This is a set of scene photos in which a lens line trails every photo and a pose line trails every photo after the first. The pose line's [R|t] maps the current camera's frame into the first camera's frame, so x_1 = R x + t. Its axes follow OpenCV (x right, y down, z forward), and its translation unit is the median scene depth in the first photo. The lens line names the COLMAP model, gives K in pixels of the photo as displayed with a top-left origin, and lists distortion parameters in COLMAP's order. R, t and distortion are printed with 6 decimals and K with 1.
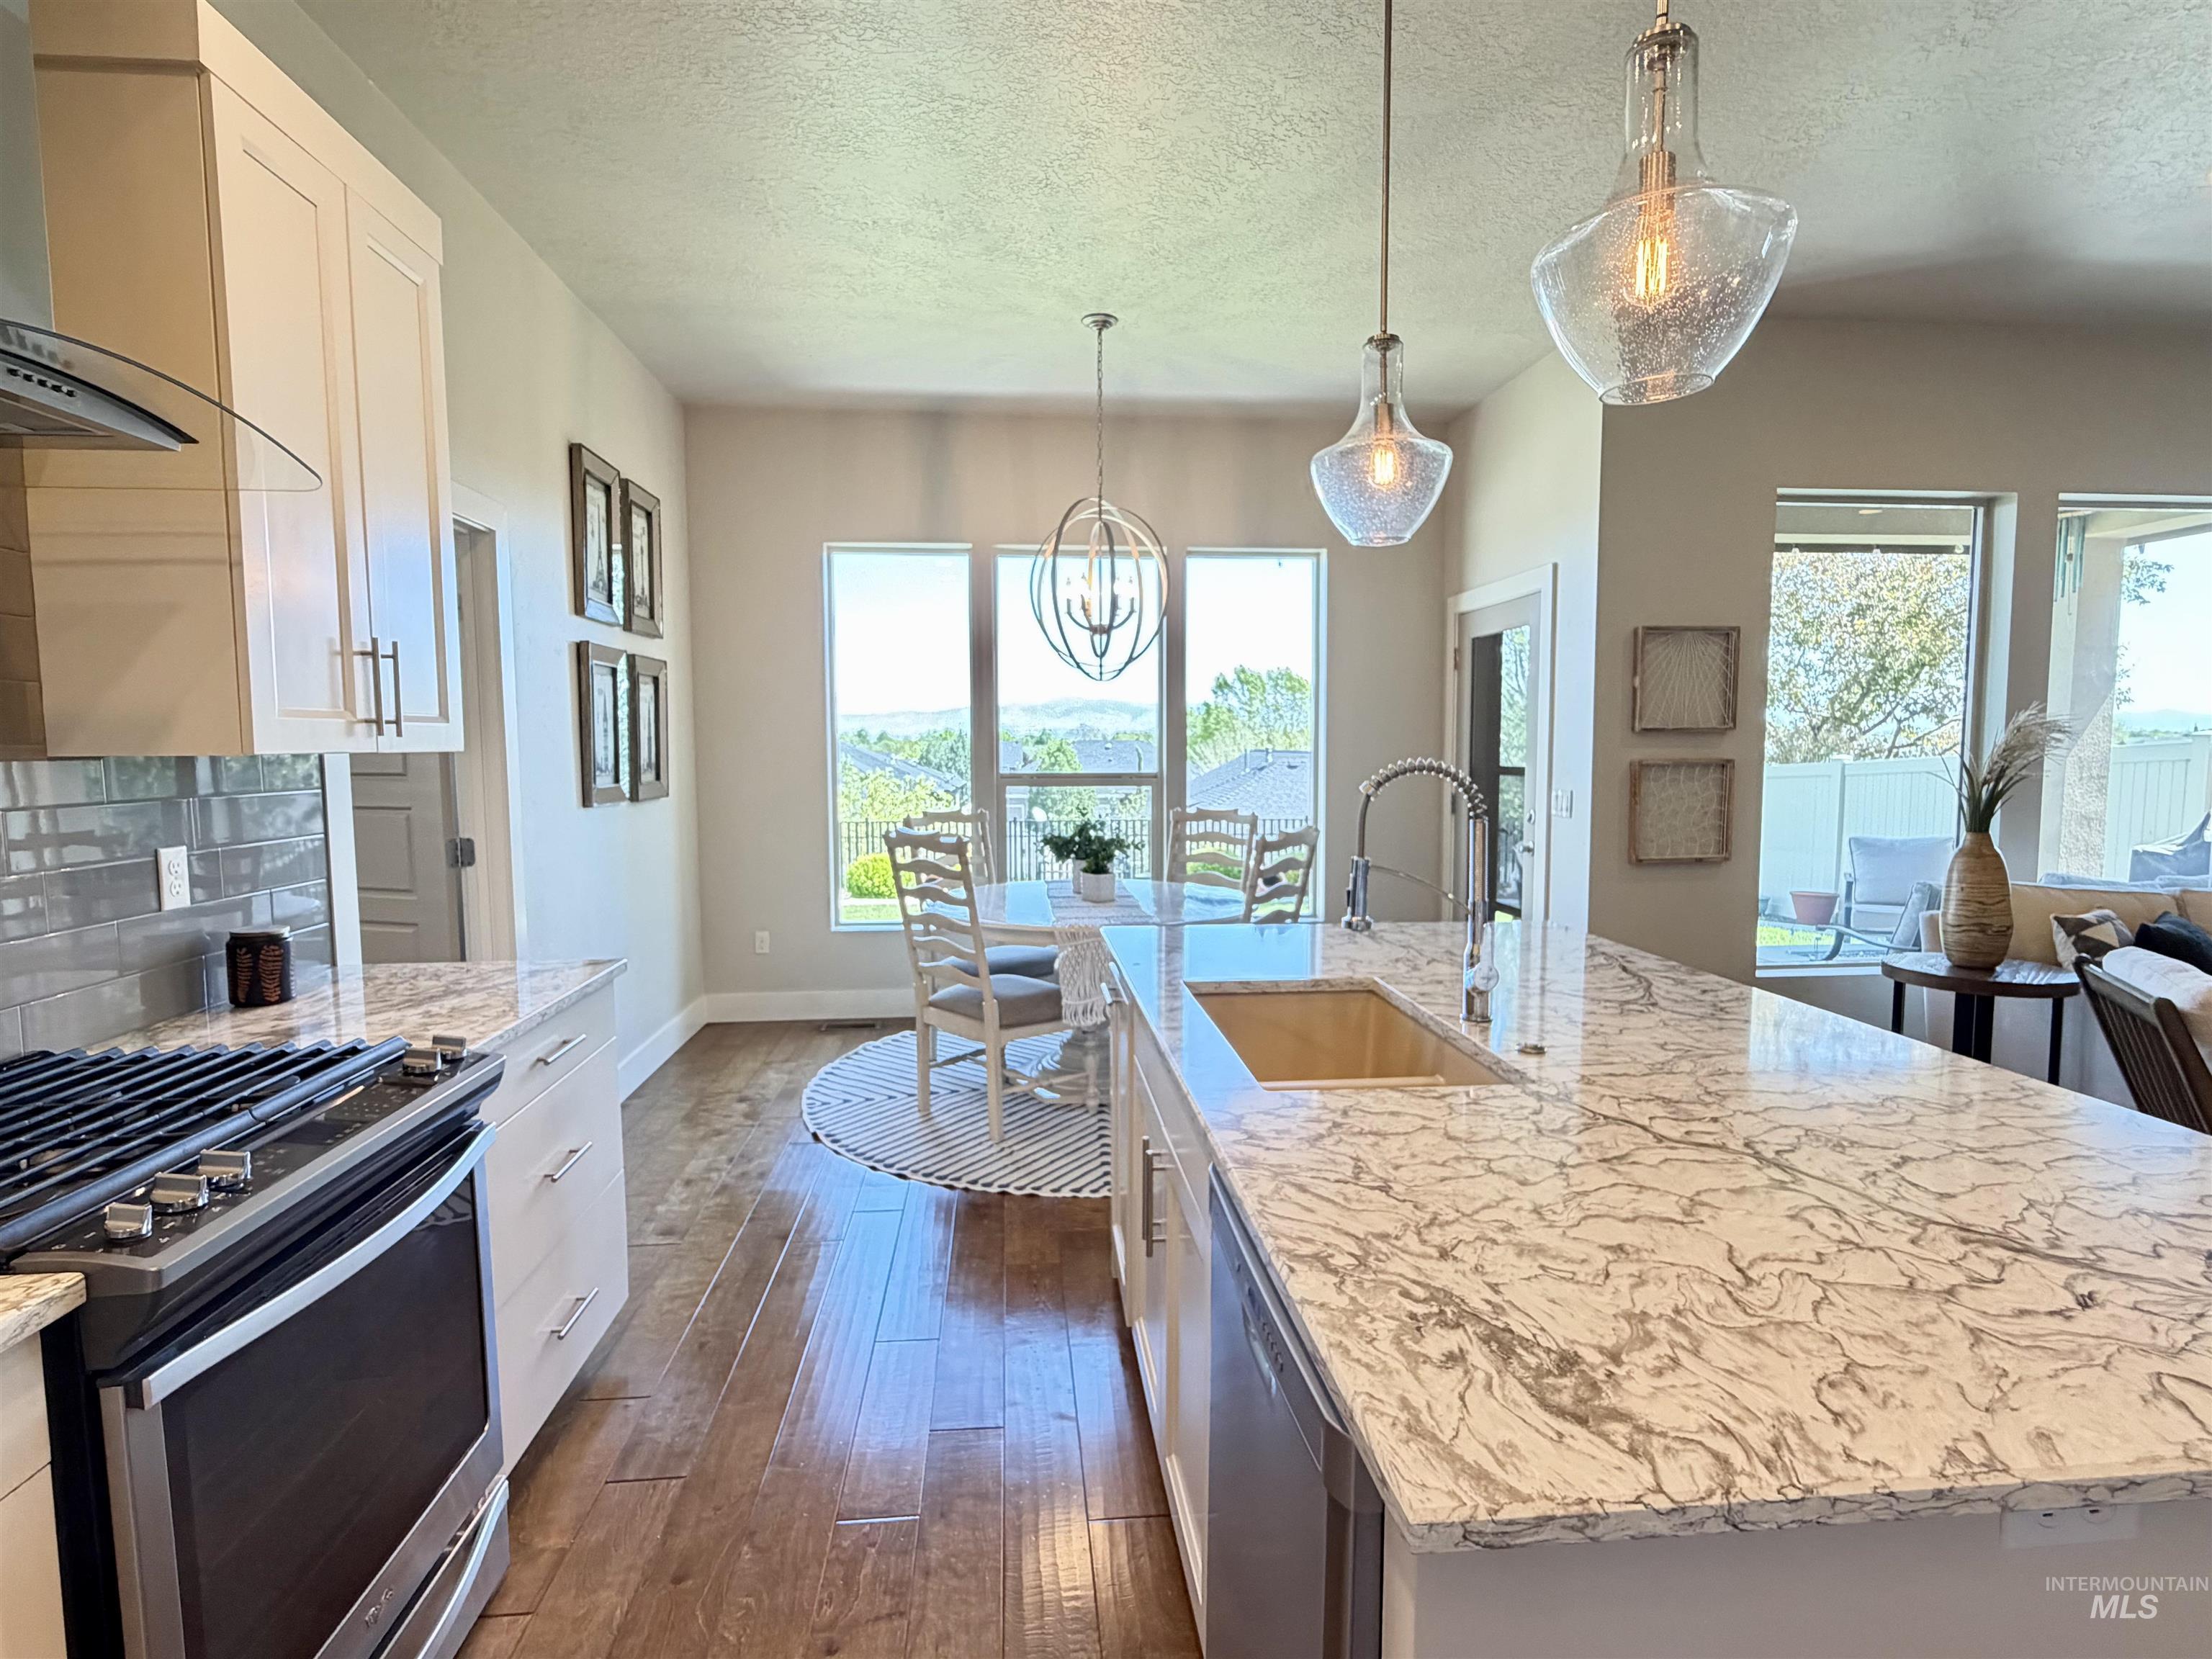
lens RADIAL K [[1105.2, 0, 1105.5], [0, 1105.2, 831.3], [0, 0, 1]] dist [0.001101, -0.000273]
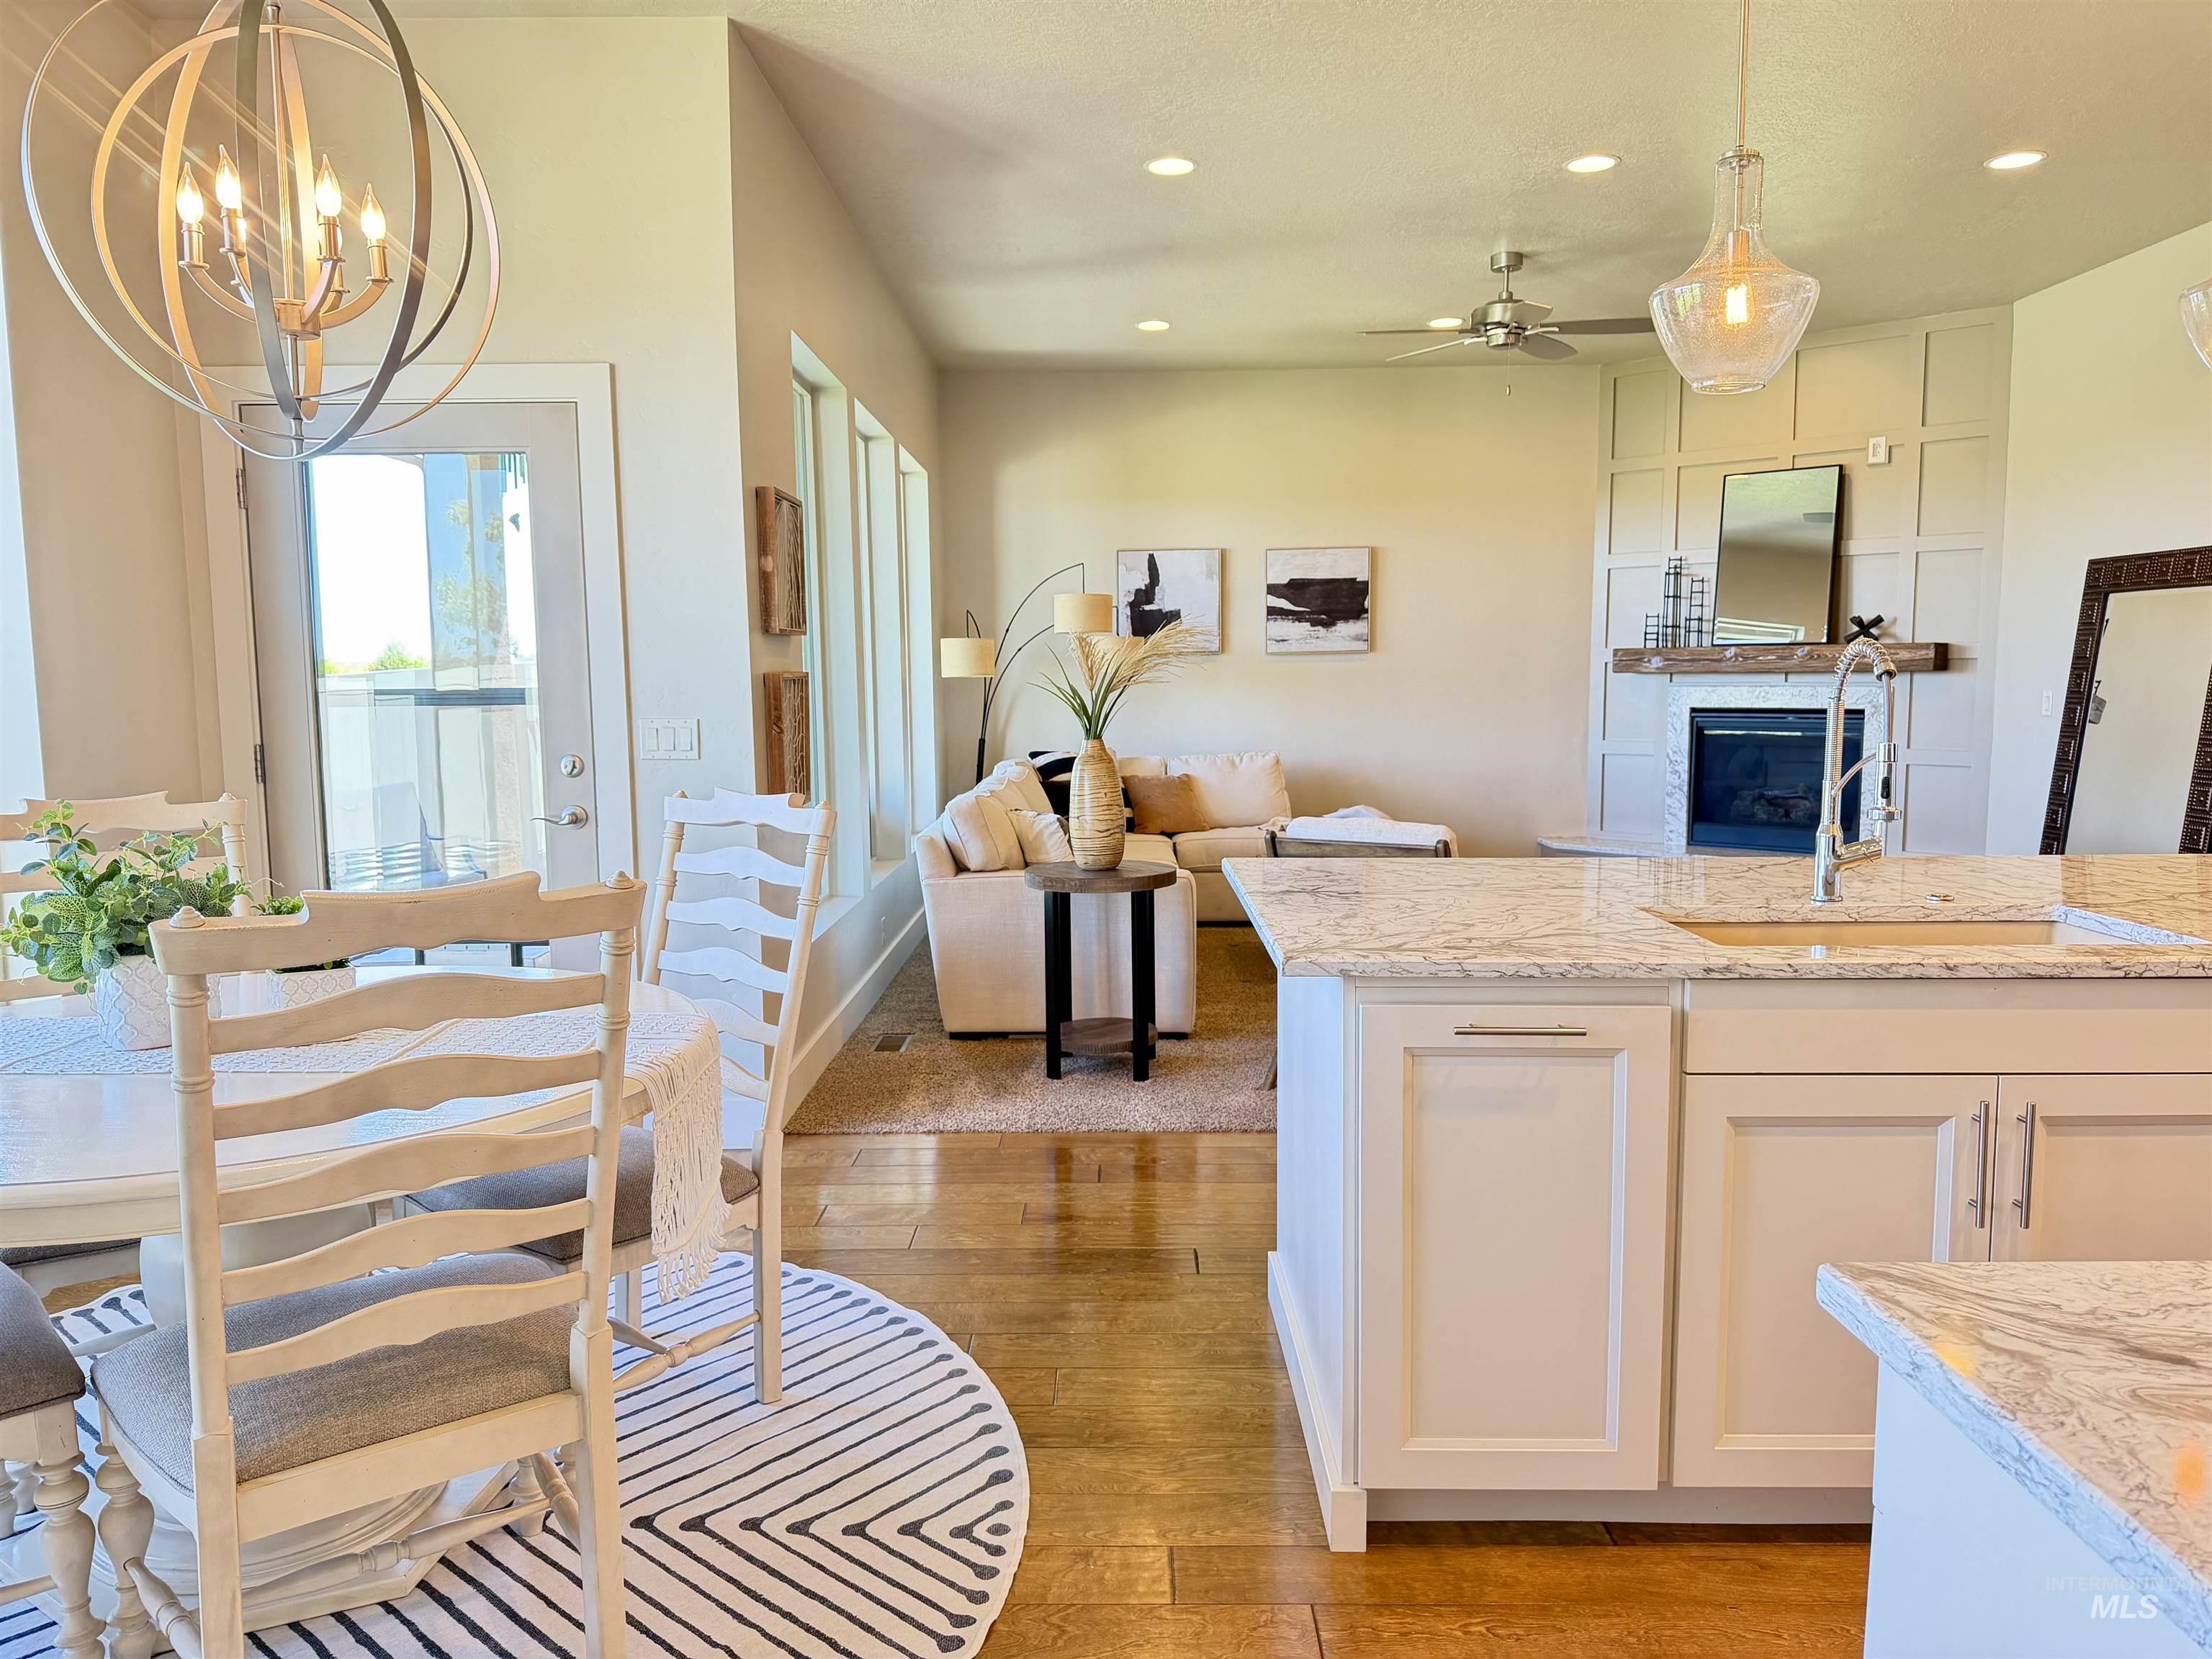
lens RADIAL K [[1559.7, 0, 1106.0], [0, 1559.7, 829.5], [0, 0, 1]] dist [0.176744, -0.361441]
pose [[0.098442, -0.096973, 0.990407, -1.119856], [0.084537, 0.992458, 0.088772, -0.071403], [-0.991546, 0.074987, 0.105898, 1.392021]]
